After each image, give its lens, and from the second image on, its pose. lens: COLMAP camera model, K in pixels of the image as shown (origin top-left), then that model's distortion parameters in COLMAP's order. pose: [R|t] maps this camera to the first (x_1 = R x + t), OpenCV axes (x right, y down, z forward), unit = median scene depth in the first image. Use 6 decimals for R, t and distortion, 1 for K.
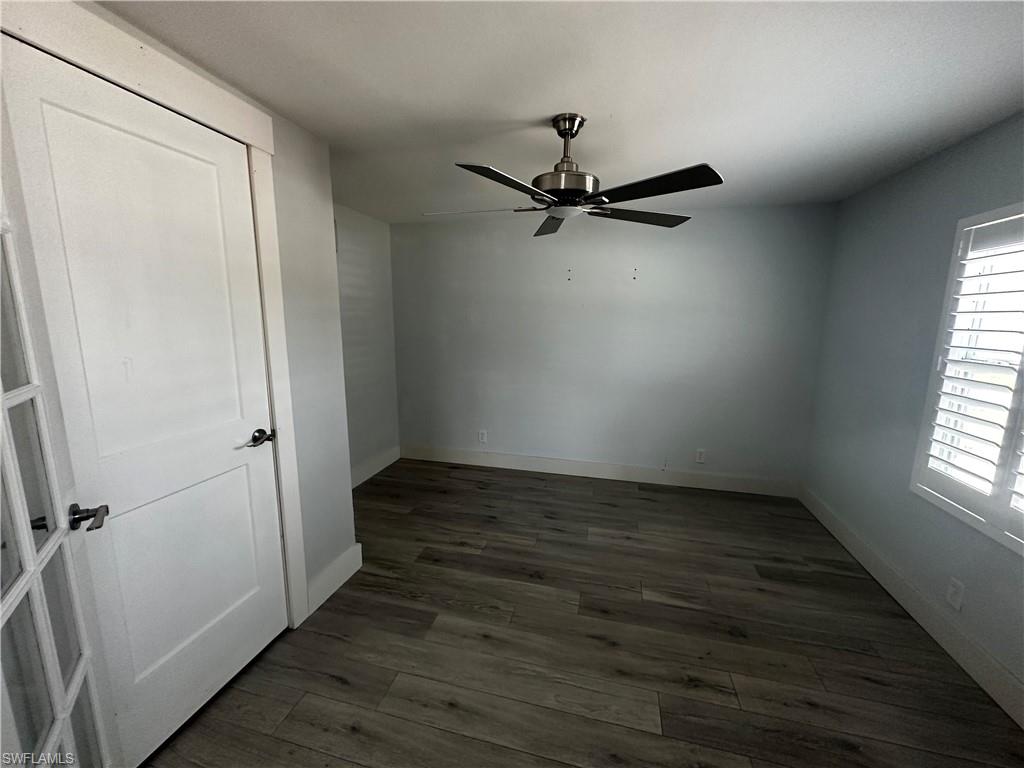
lens RADIAL K [[409.3, 0, 512.0], [0, 409.3, 384.0], [0, 0, 1]] dist [-0.003481, 0.000162]
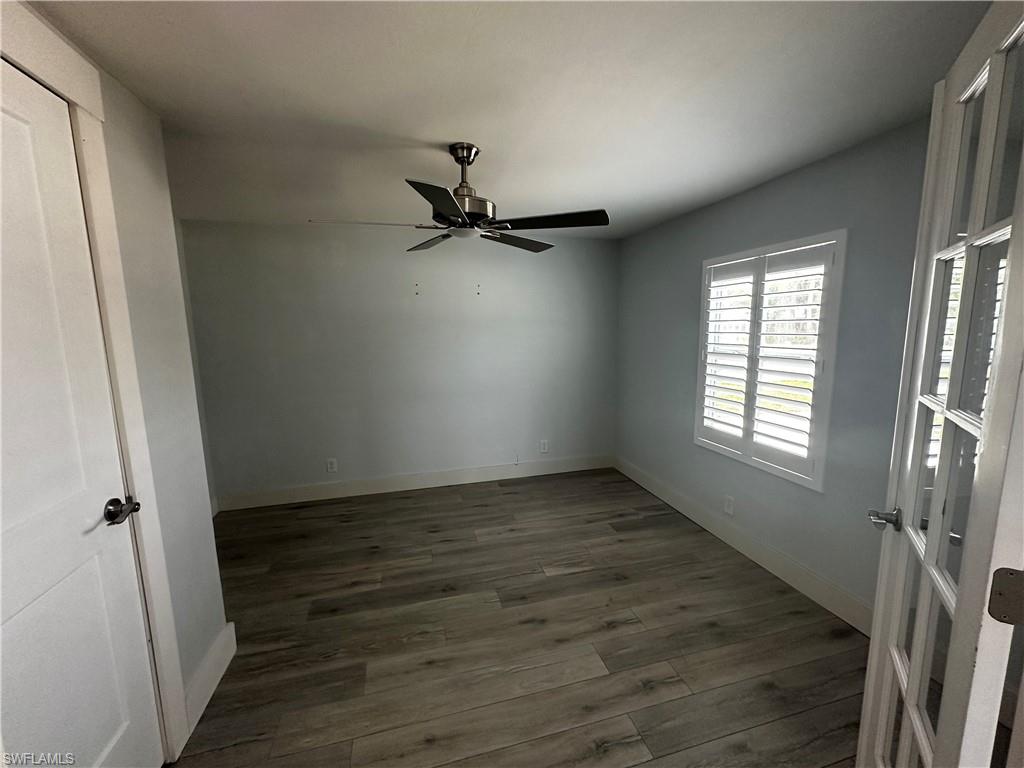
lens RADIAL K [[409.3, 0, 512.0], [0, 409.3, 384.0], [0, 0, 1]] dist [-0.003481, 0.000162]
pose [[0.871152, -0.089233, 0.482837, -0.273695], [0.103248, 0.994653, -0.002462, -0.012760], [-0.480035, 0.051997, 0.875707, 0.026036]]
